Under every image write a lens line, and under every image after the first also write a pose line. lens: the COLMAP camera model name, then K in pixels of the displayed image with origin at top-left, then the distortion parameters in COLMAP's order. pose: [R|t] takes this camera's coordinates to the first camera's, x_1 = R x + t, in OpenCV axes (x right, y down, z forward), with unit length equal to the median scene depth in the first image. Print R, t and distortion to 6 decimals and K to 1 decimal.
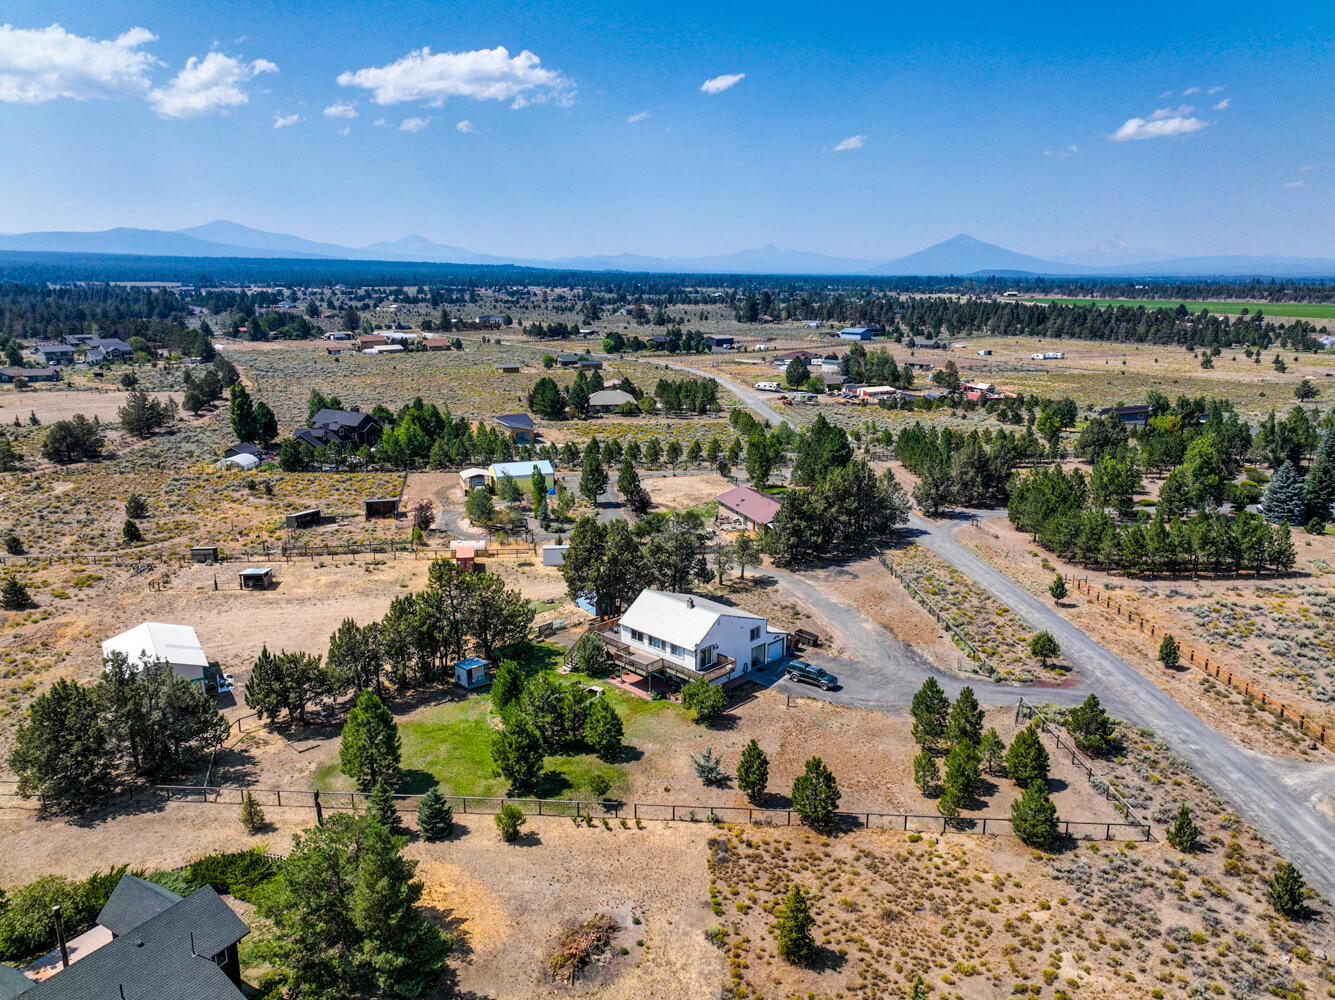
lens RADIAL K [[934.4, 0, 669.5], [0, 934.4, 506.8], [0, 0, 1]] dist [0.002132, 0.014798]
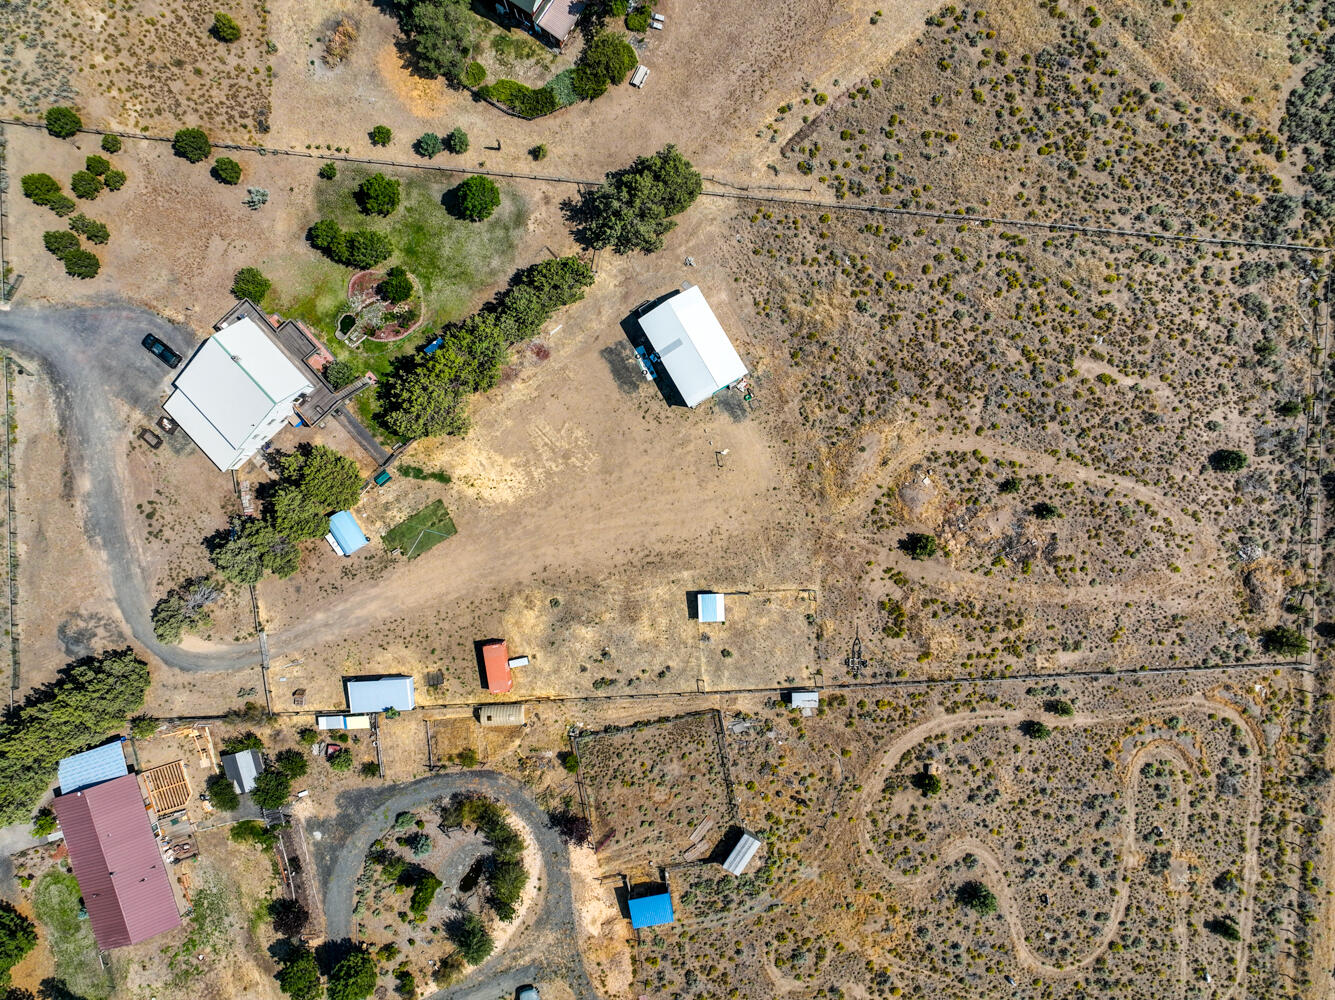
lens RADIAL K [[934.4, 0, 669.5], [0, 934.4, 506.8], [0, 0, 1]] dist [0.002132, 0.014798]
pose [[-0.998866, -0.045661, 0.013448, -0.277256], [0.024122, -0.242018, 0.969972, -0.539527], [-0.041036, 0.969197, 0.242846, 0.461244]]
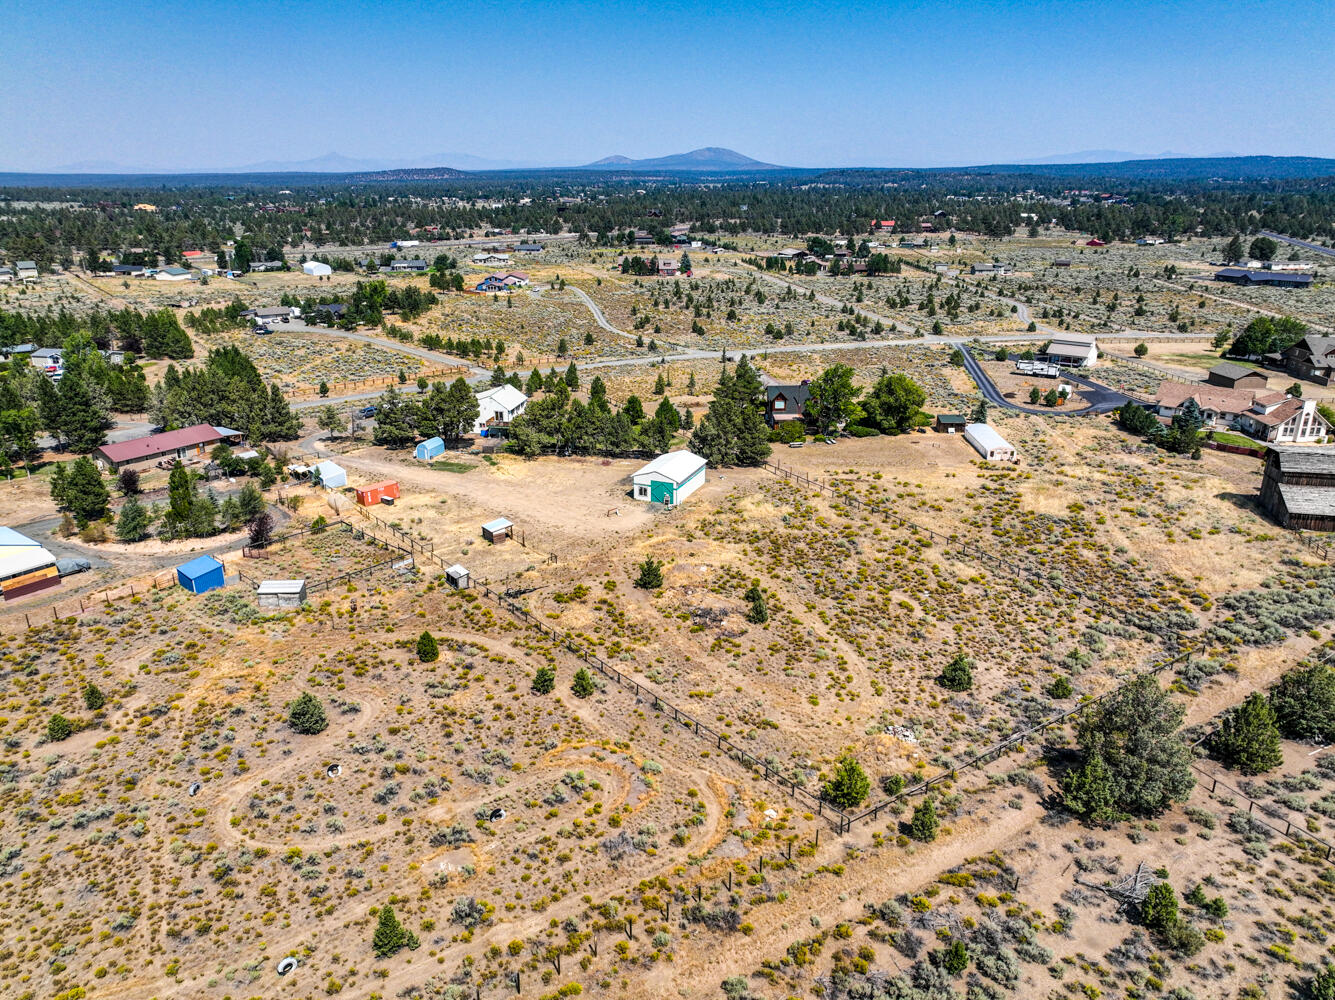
lens RADIAL K [[937.2, 0, 667.5], [0, 937.2, 500.0], [0, 0, 1]] dist [-0.001499, 0.017845]
pose [[-0.555858, -0.262040, 0.788896, -0.916840], [0.217252, 0.870240, 0.442136, -0.260189], [-0.802386, 0.417154, -0.426801, 0.860944]]
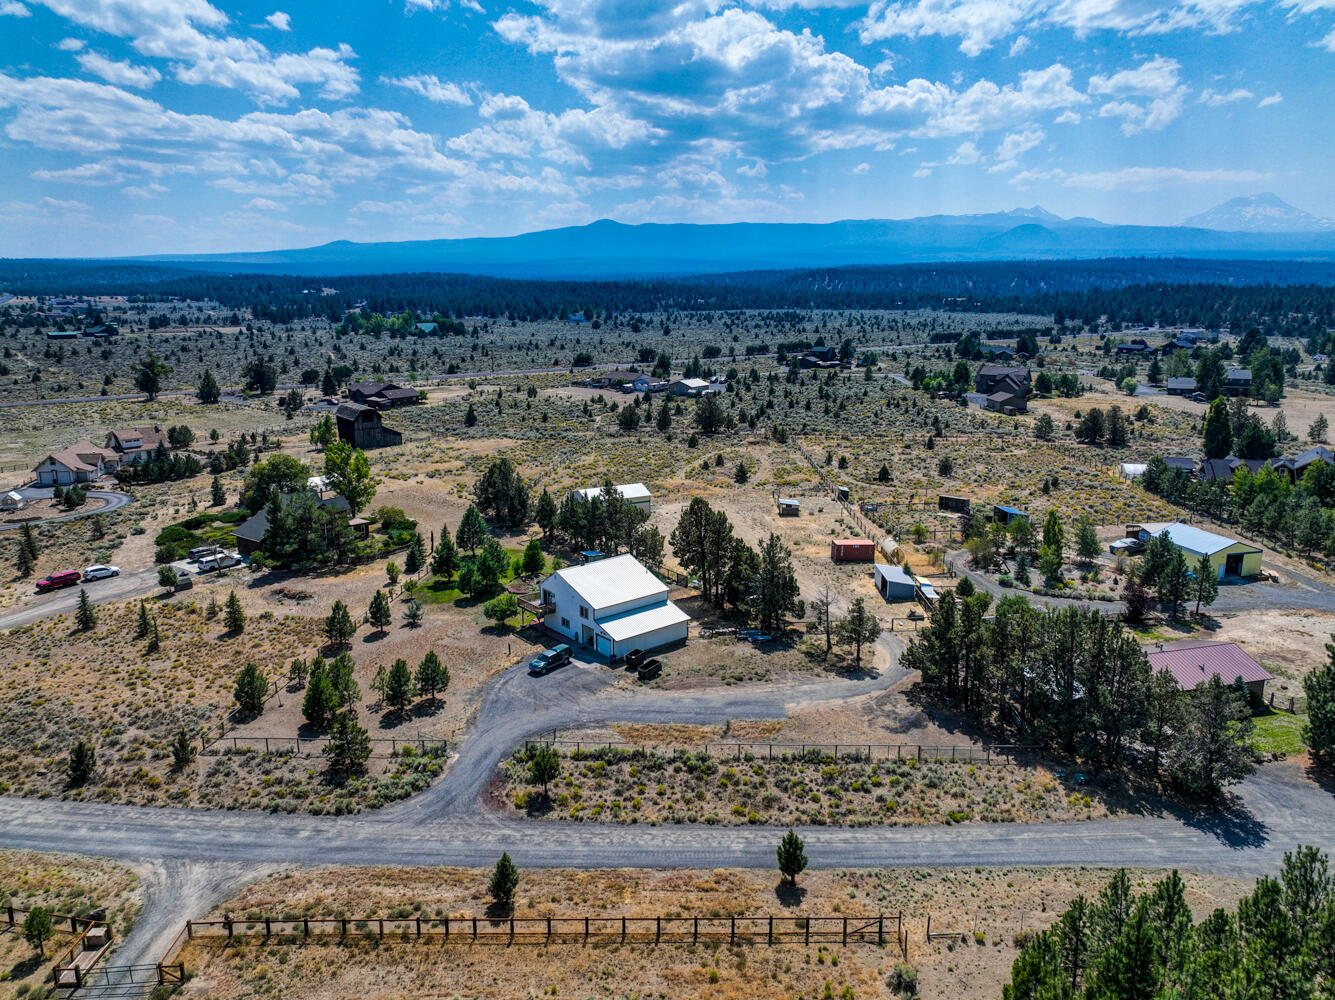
lens RADIAL K [[937.2, 0, 667.5], [0, 937.2, 500.0], [0, 0, 1]] dist [-0.001499, 0.017845]
pose [[-0.088996, 0.226335, -0.969975, 0.598926], [-0.240194, 0.940222, 0.241431, -0.147601], [0.966637, 0.254469, -0.029311, 0.585774]]
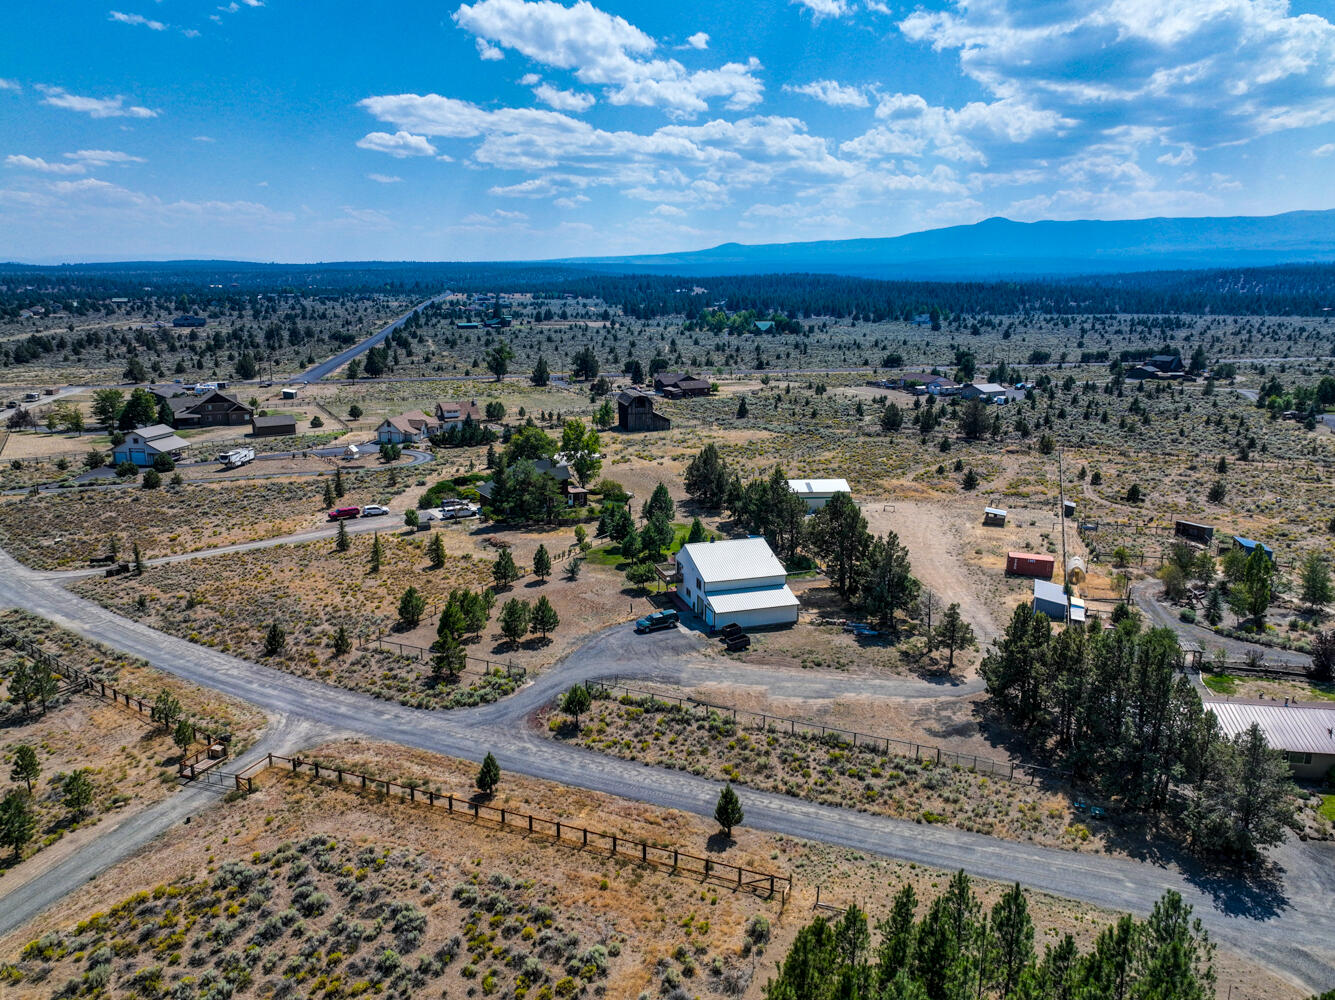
lens RADIAL K [[937.2, 0, 667.5], [0, 937.2, 500.0], [0, 0, 1]] dist [-0.001499, 0.017845]
pose [[-0.461200, 0.199276, -0.864629, 0.598369], [-0.218830, 0.918809, 0.328488, -0.183782], [0.859889, 0.340705, -0.380147, 0.739669]]
